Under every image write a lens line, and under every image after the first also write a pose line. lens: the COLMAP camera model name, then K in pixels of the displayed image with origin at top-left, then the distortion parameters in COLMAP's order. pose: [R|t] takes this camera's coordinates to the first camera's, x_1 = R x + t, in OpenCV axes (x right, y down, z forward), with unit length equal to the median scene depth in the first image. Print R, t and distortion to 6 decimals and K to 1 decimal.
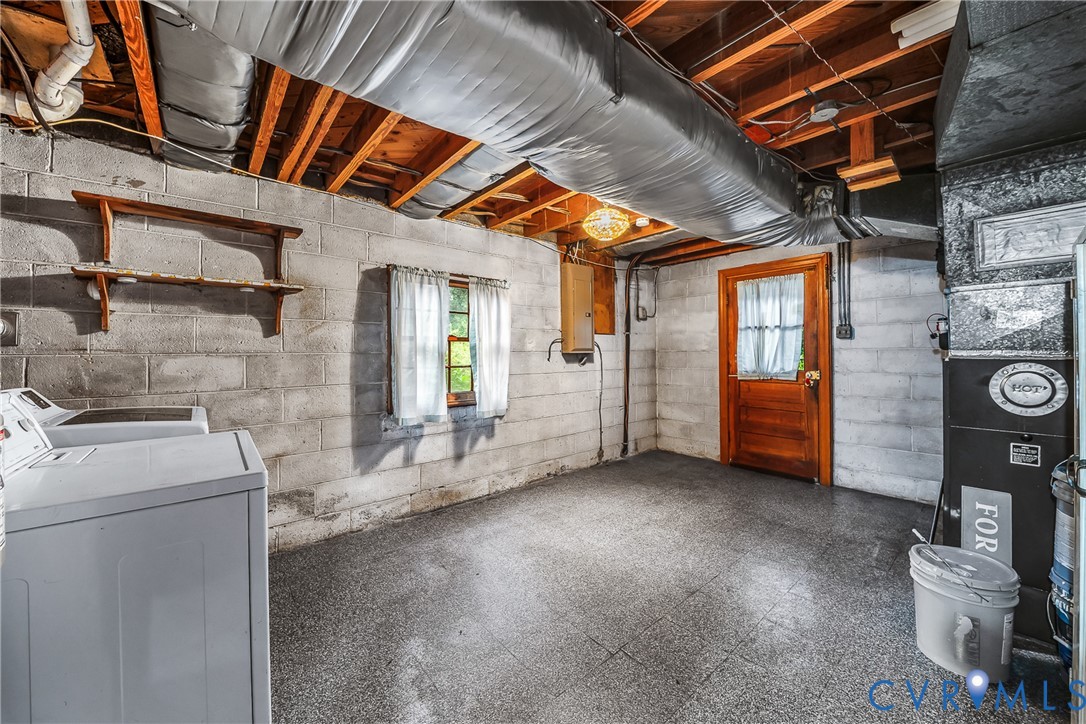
lens RADIAL K [[395.9, 0, 541.6], [0, 395.9, 355.0], [0, 0, 1]] dist [-0.018669, -0.000861]
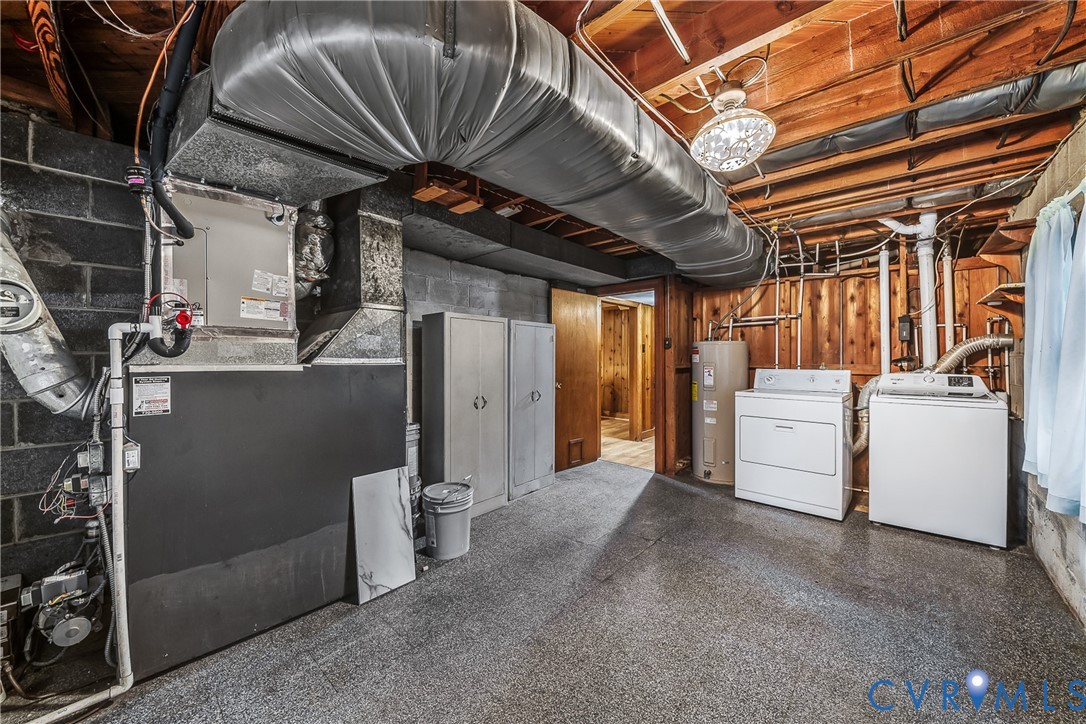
lens RADIAL K [[395.9, 0, 543.4], [0, 395.9, 359.1], [0, 0, 1]] dist [-0.018669, -0.000861]
pose [[-0.991610, 0.007060, -0.129070, 0.595139], [0.006534, 0.999969, 0.004494, -0.007726], [0.129098, 0.003613, -0.991625, 1.754143]]
